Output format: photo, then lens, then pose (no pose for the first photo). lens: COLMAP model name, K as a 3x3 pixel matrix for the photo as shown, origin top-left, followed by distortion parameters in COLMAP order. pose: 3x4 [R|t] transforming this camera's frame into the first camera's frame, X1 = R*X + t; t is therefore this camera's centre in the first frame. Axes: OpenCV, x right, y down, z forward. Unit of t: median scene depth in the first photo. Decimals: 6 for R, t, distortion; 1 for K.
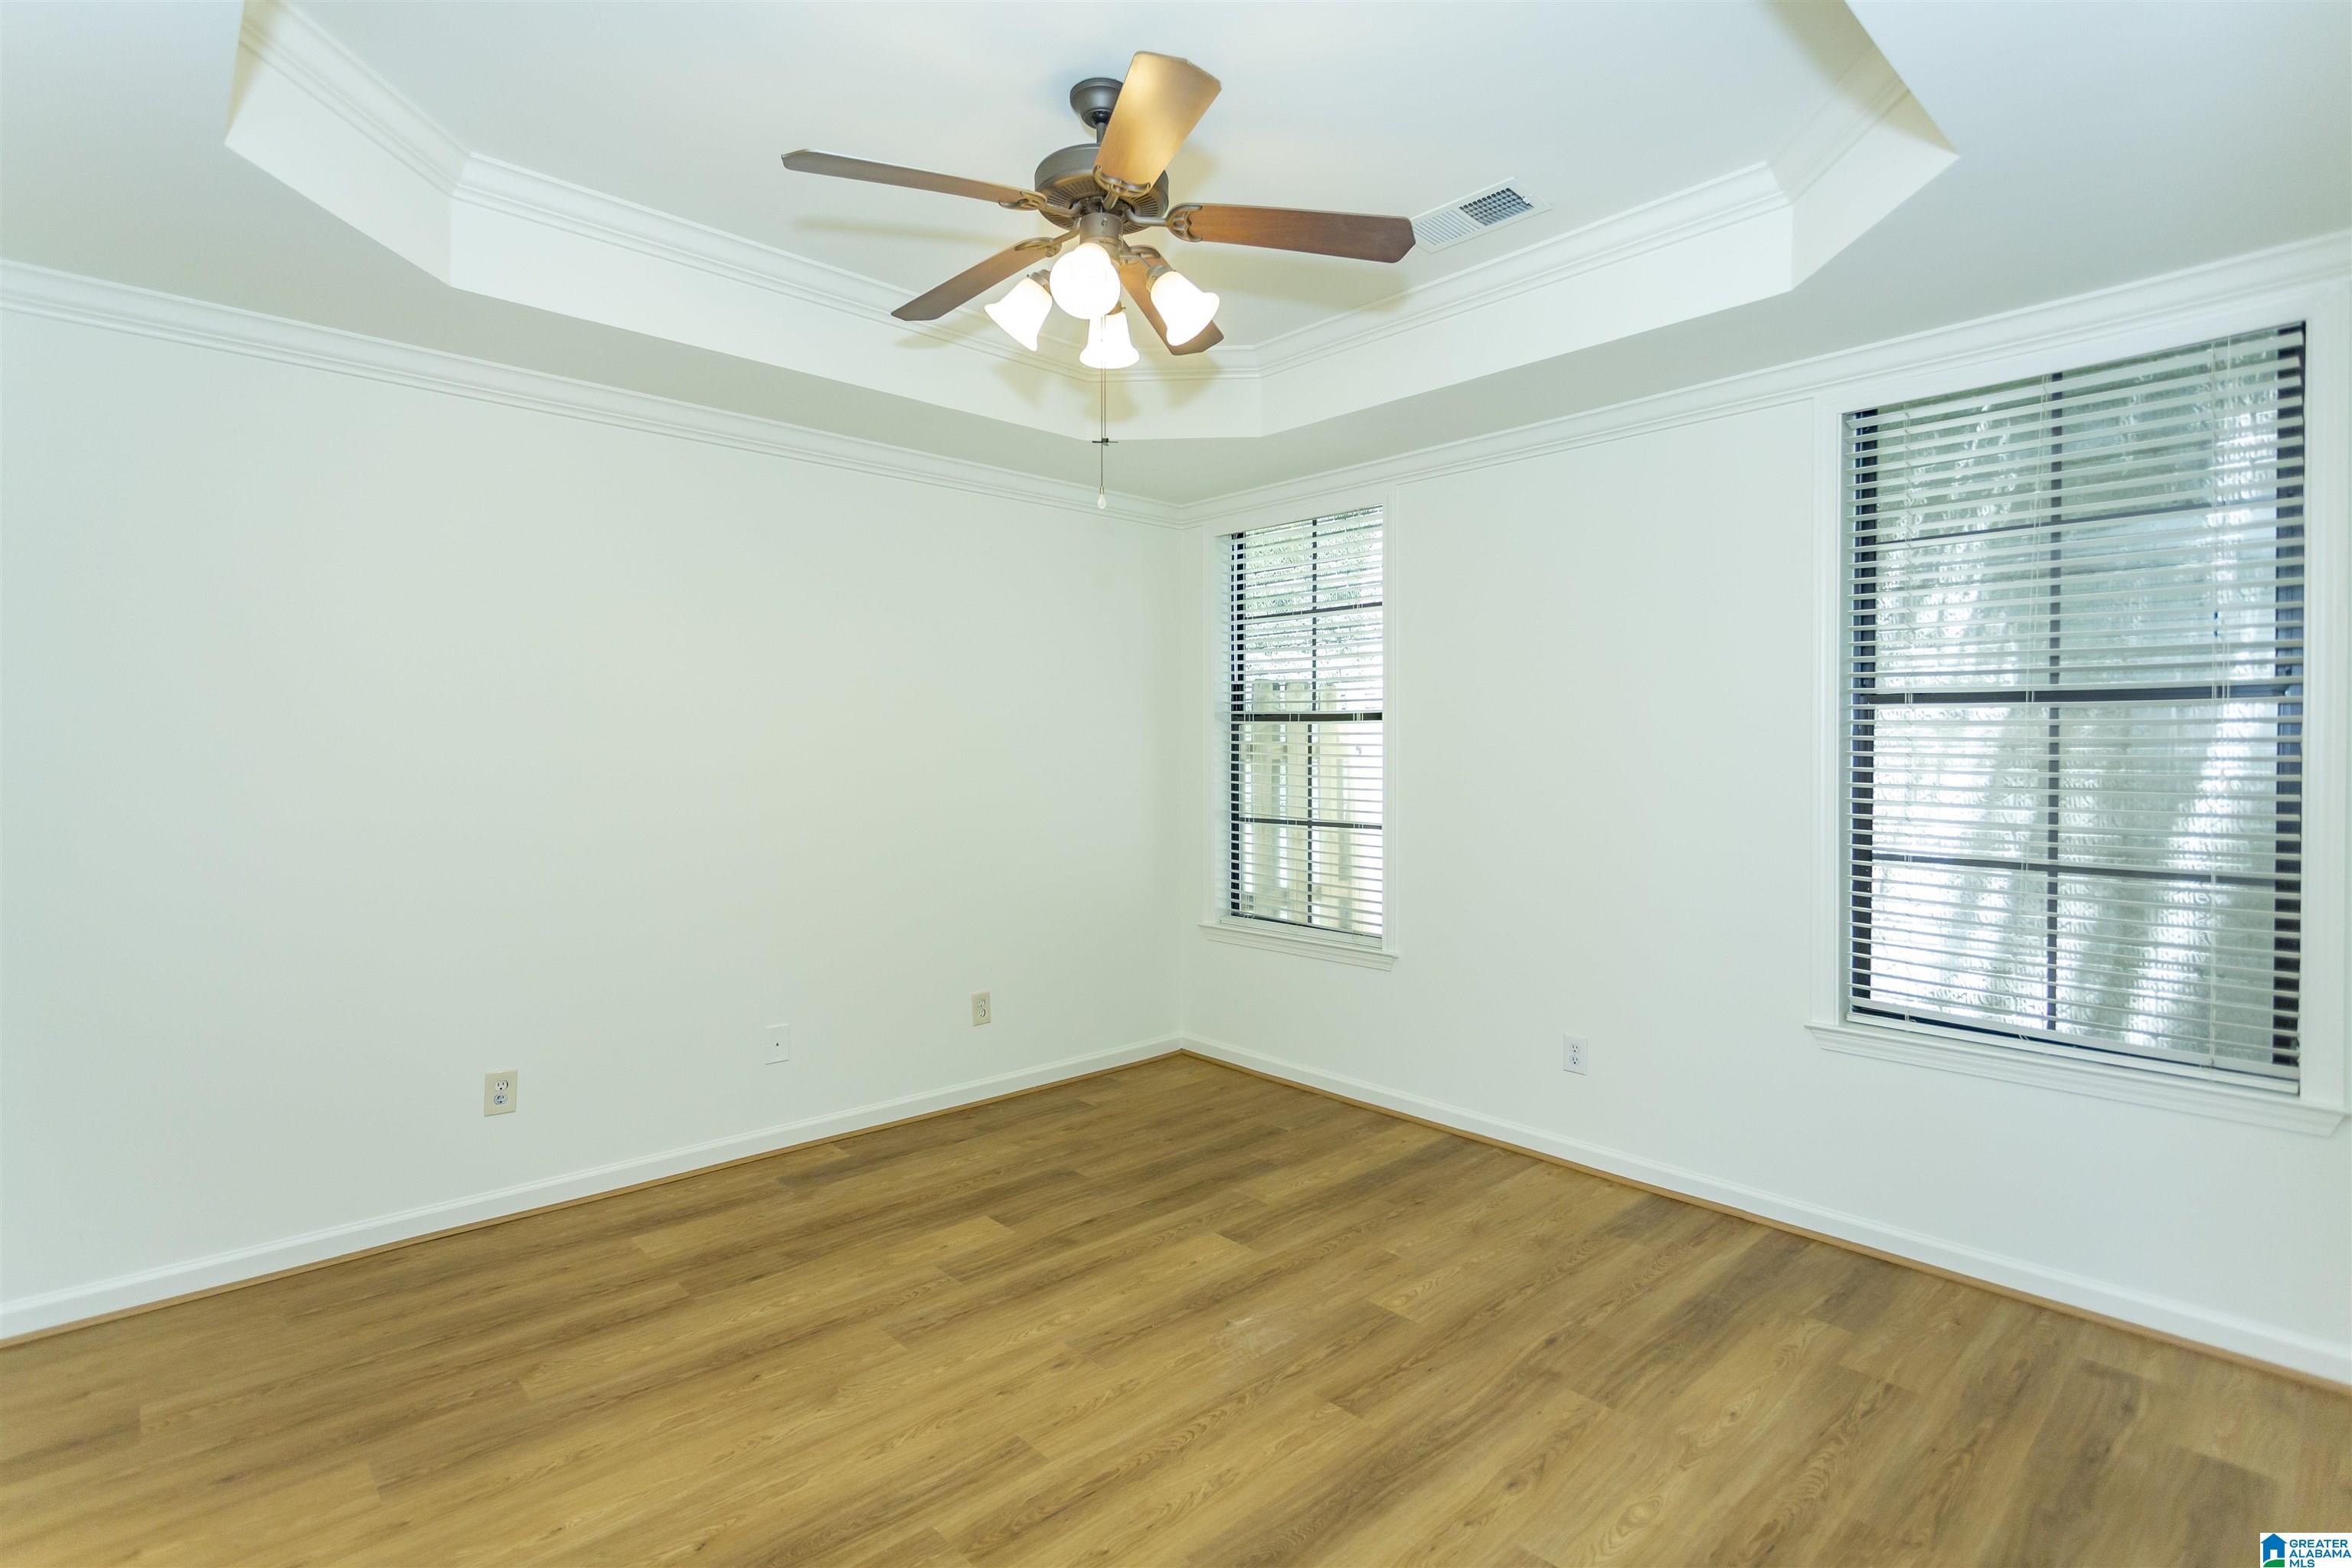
lens RADIAL K [[1115.5, 0, 1180.8], [0, 1115.5, 766.4], [0, 0, 1]] dist [0.004449, 0.004545]
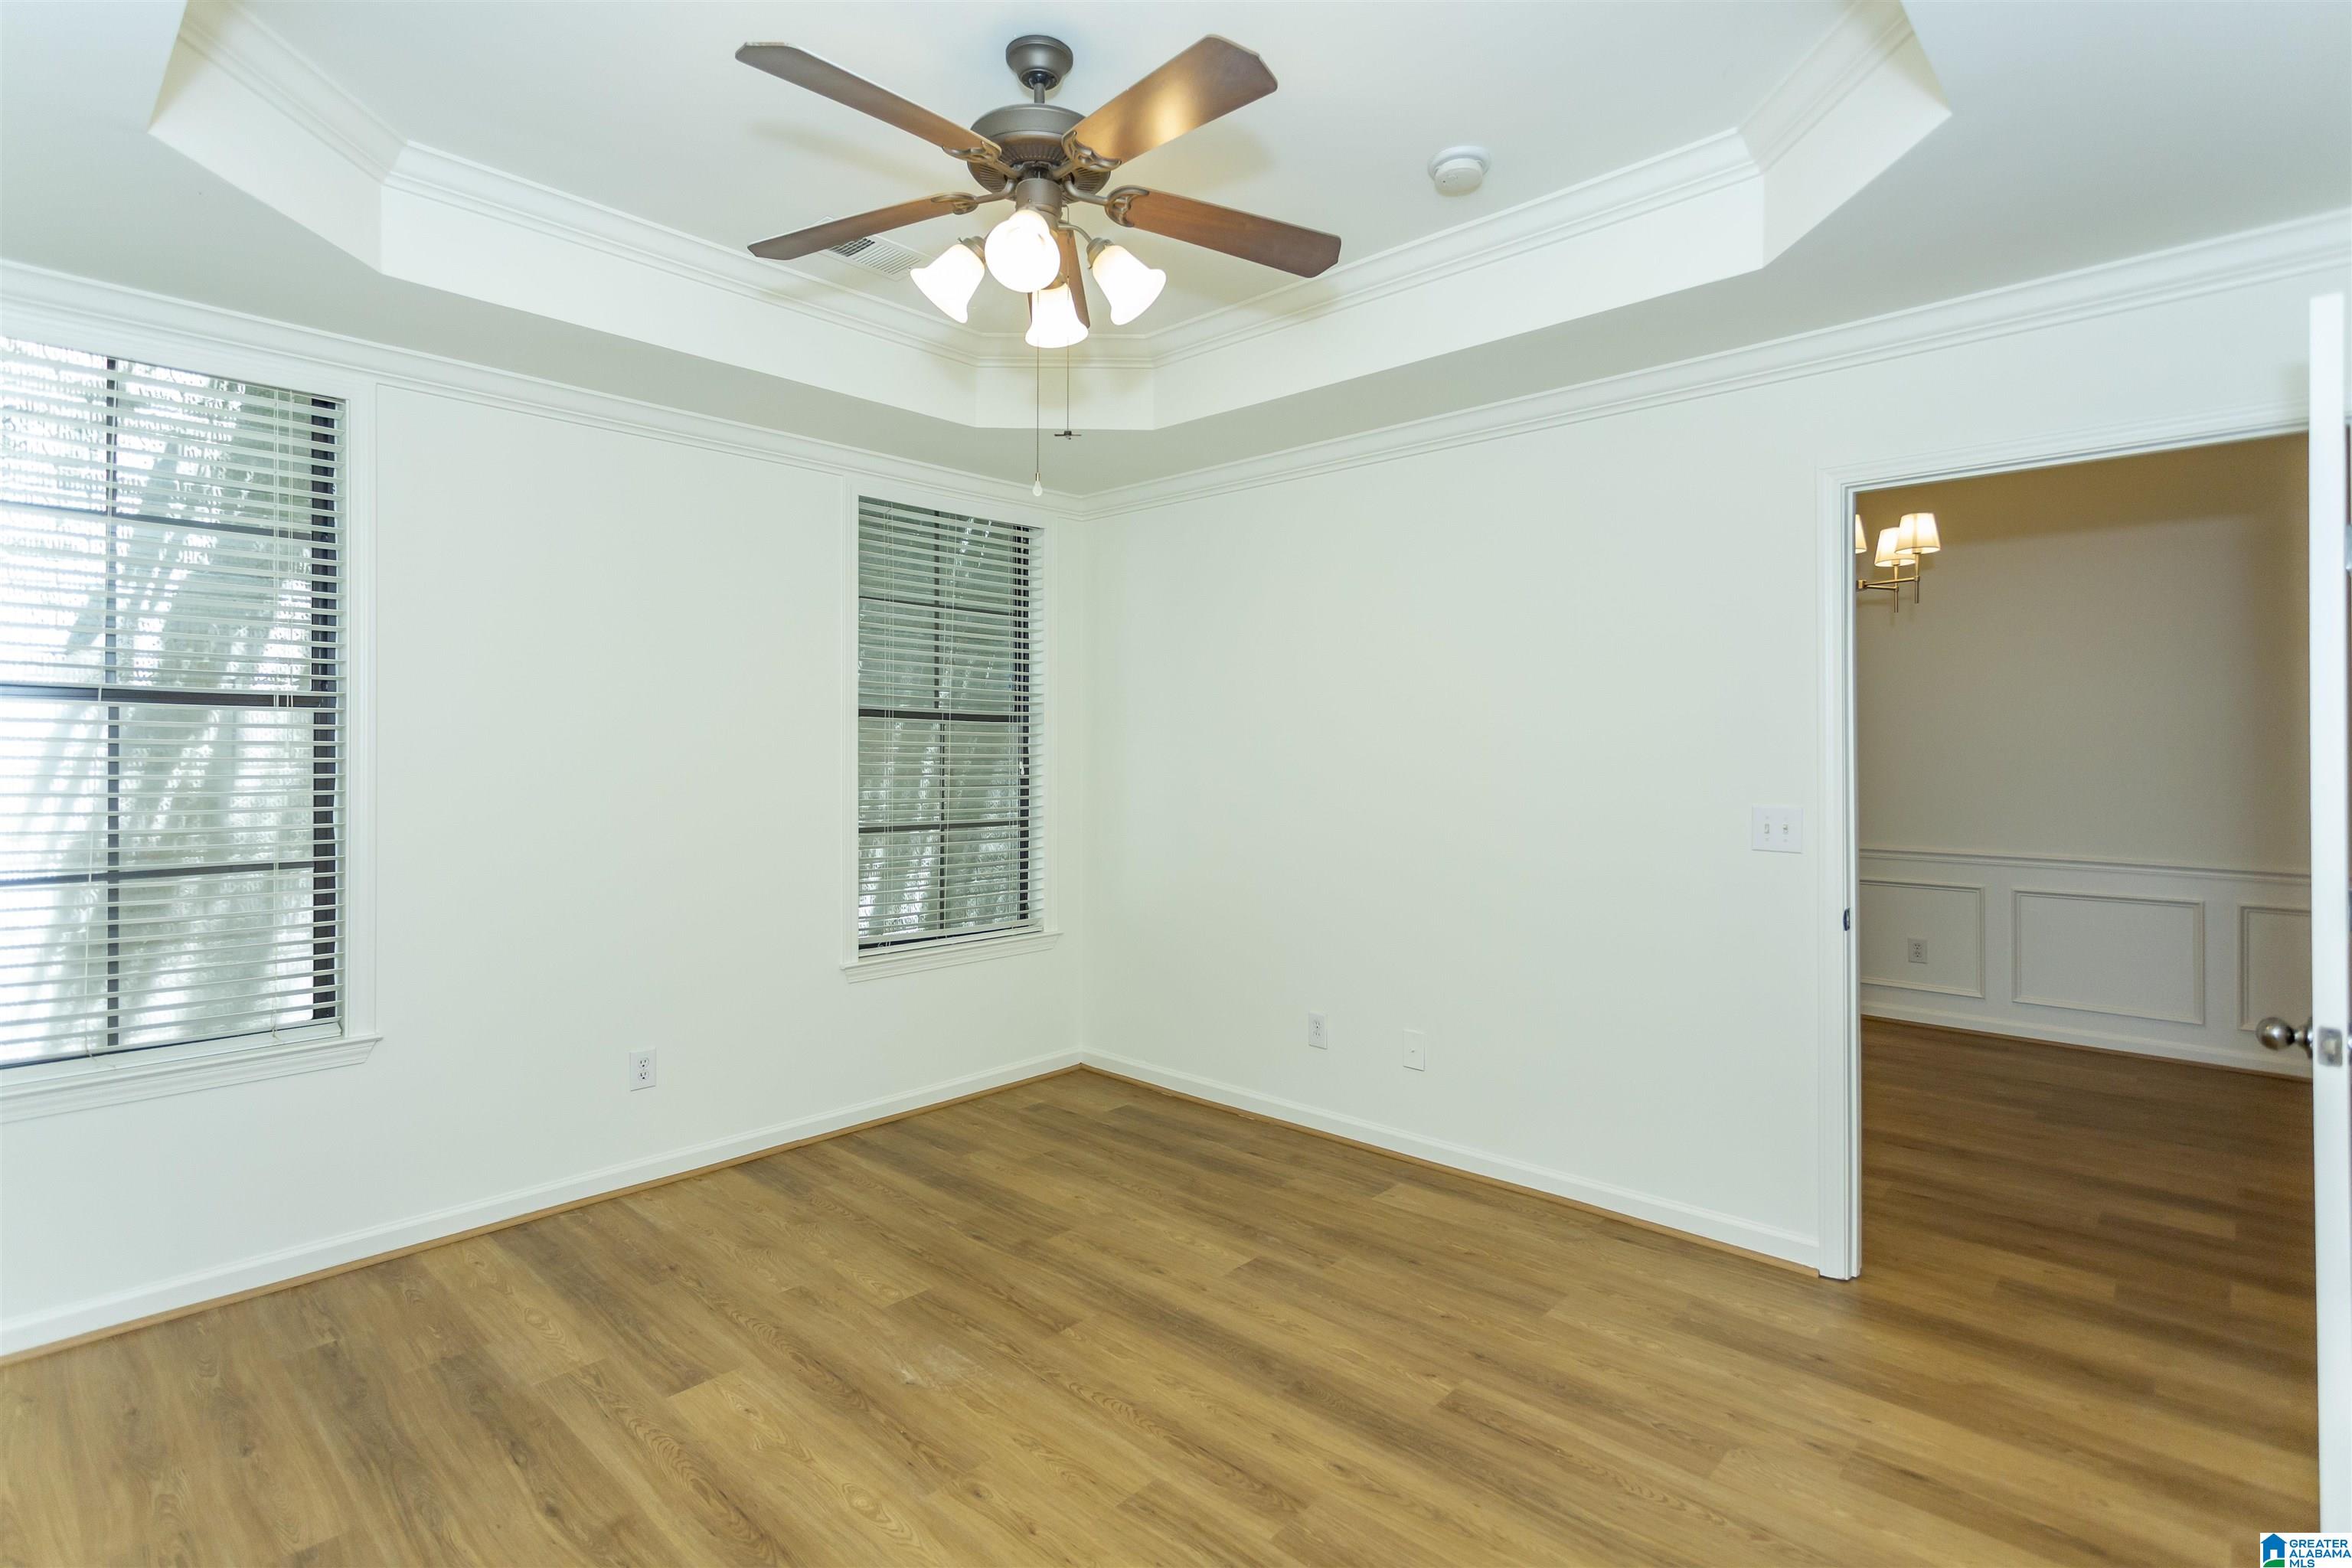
lens RADIAL K [[1143.8, 0, 1172.4], [0, 1143.8, 744.3], [0, 0, 1]] dist [0.001772, -0.000061]
pose [[-0.067059, 0.002158, 0.997747, -0.824816], [0.011518, 0.999933, -0.001388, -0.017585], [-0.997683, 0.011399, -0.067080, 0.767597]]
